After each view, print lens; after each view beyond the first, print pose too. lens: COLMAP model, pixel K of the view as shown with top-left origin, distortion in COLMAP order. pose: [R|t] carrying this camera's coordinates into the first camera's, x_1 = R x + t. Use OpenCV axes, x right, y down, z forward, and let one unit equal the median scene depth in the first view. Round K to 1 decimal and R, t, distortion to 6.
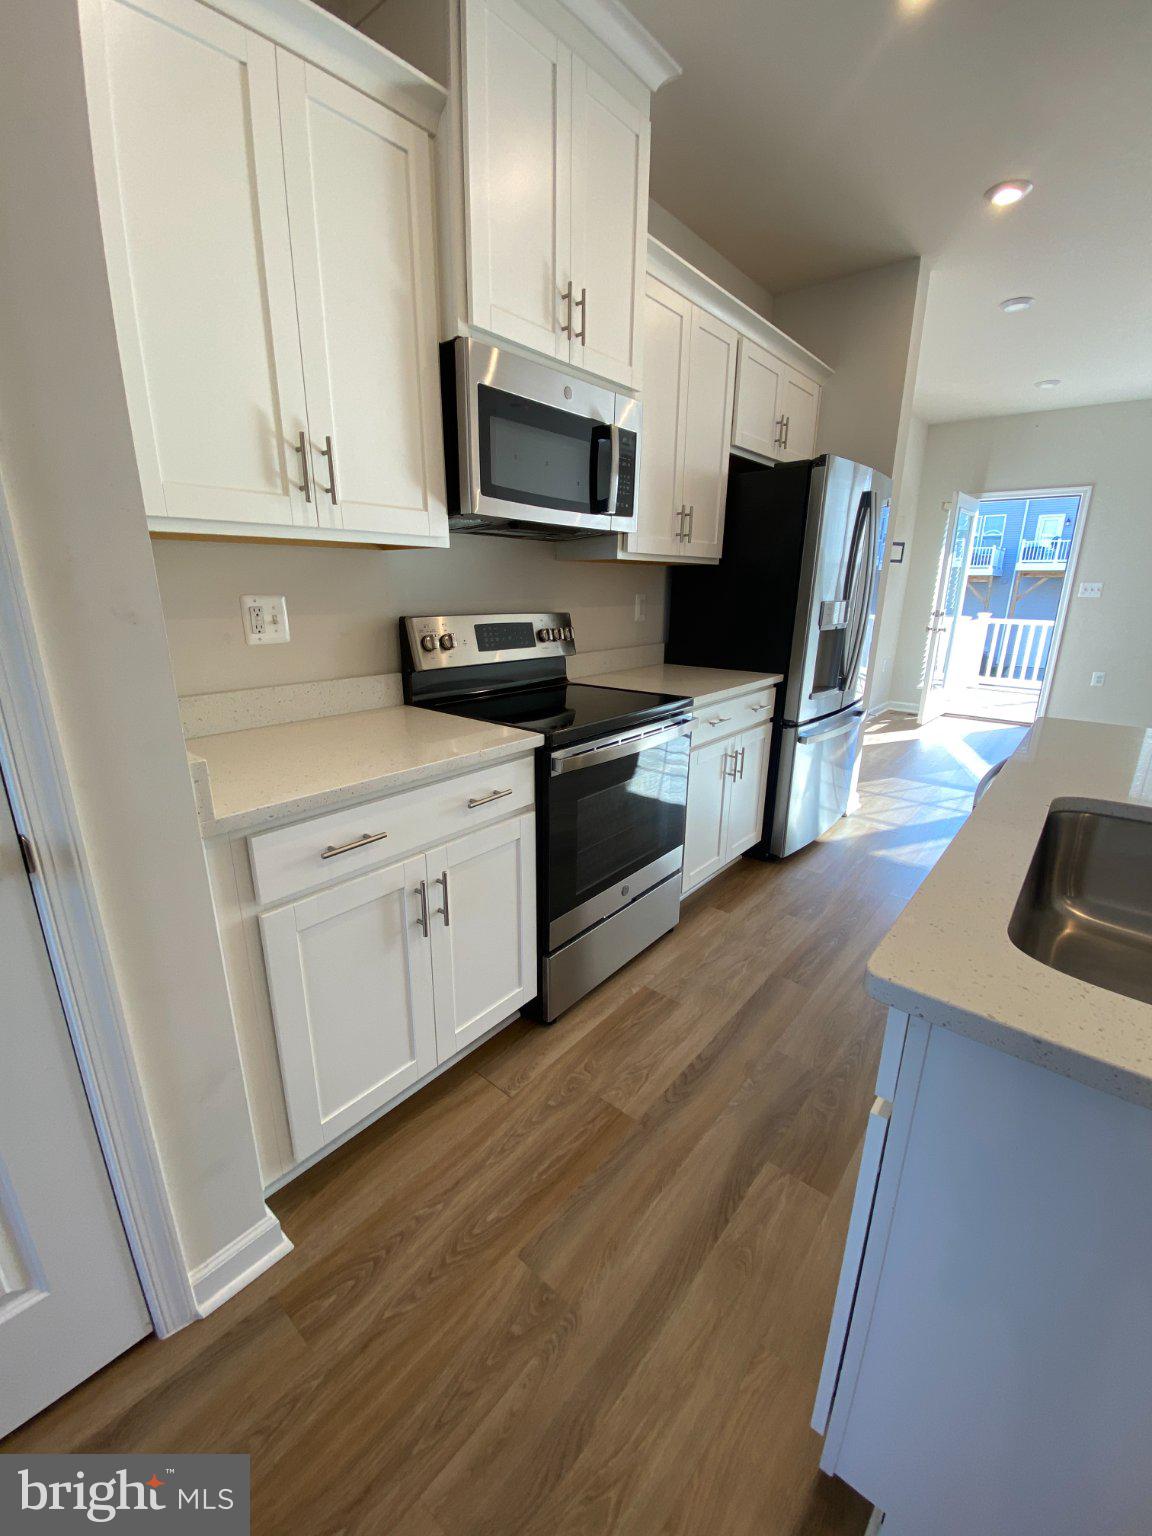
lens RADIAL K [[617.6, 0, 574.2], [0, 617.6, 737.0], [0, 0, 1]] dist [-0.000272, -0.000122]
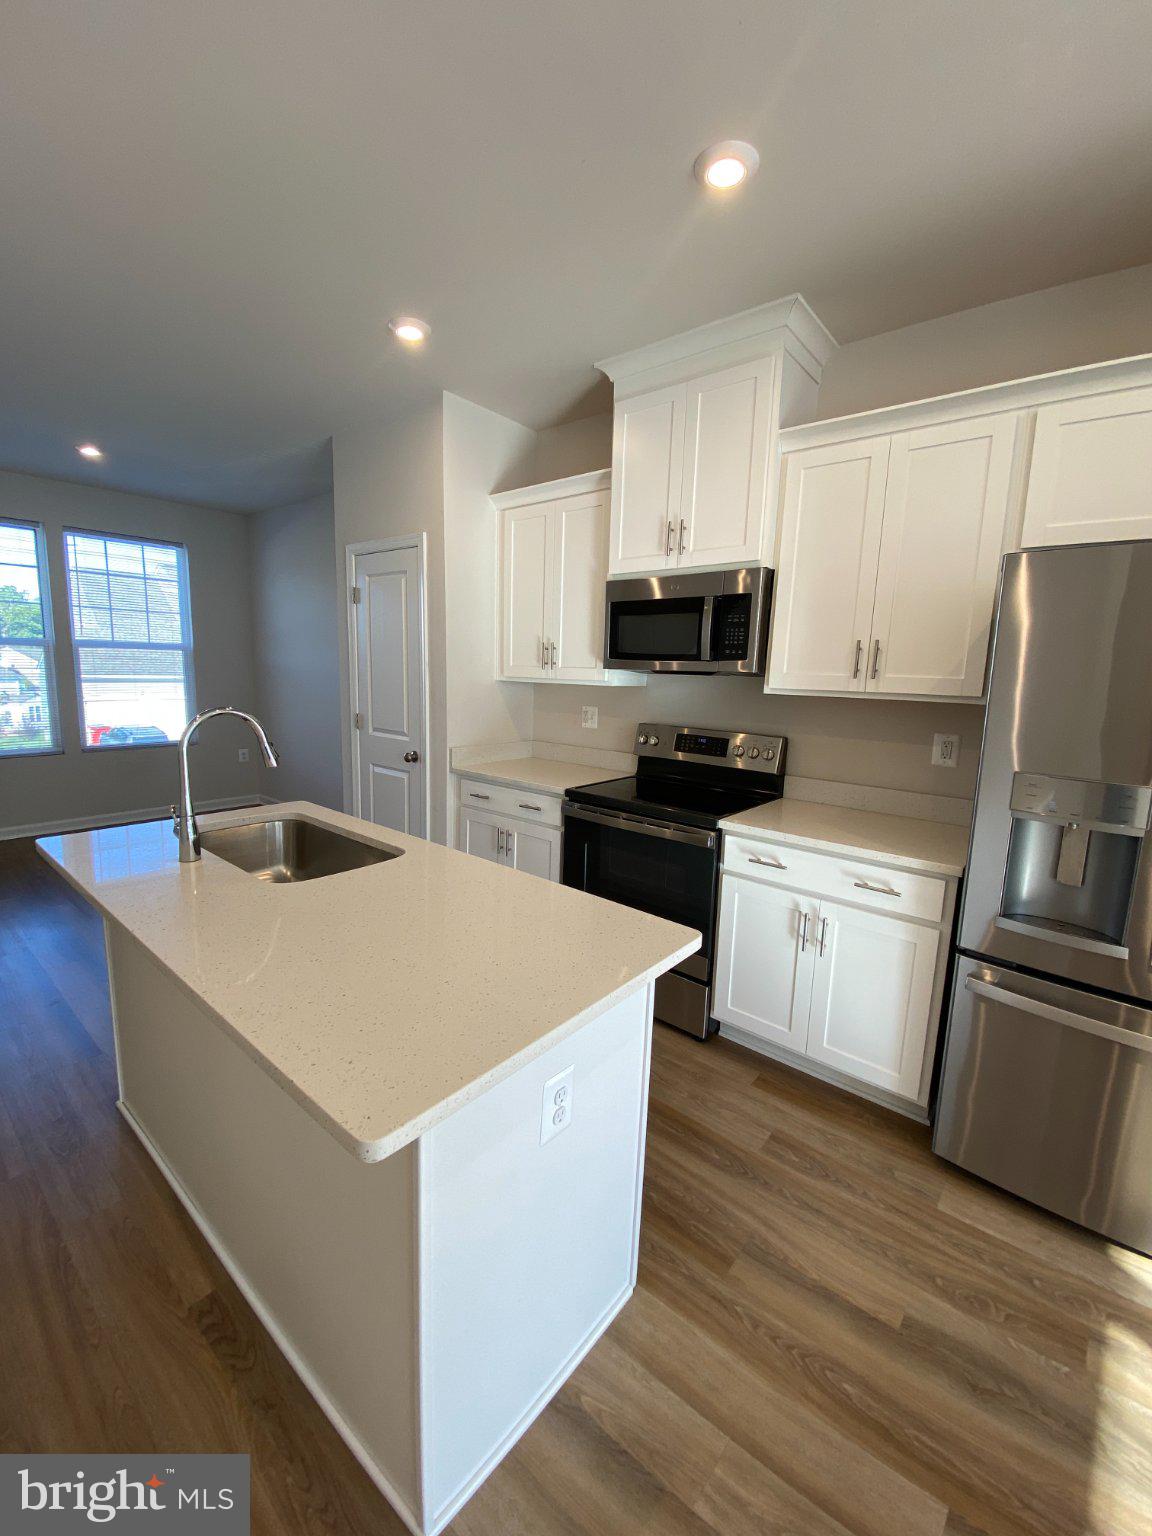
lens RADIAL K [[626.7, 0, 576.0], [0, 626.7, 768.0], [0, 0, 1]] dist [-0.000714, -0.000116]
pose [[0.026196, 0.153786, -0.987757, 1.656880], [-0.263611, 0.954184, 0.141568, -0.311902], [0.964273, 0.256676, 0.065535, 0.845264]]
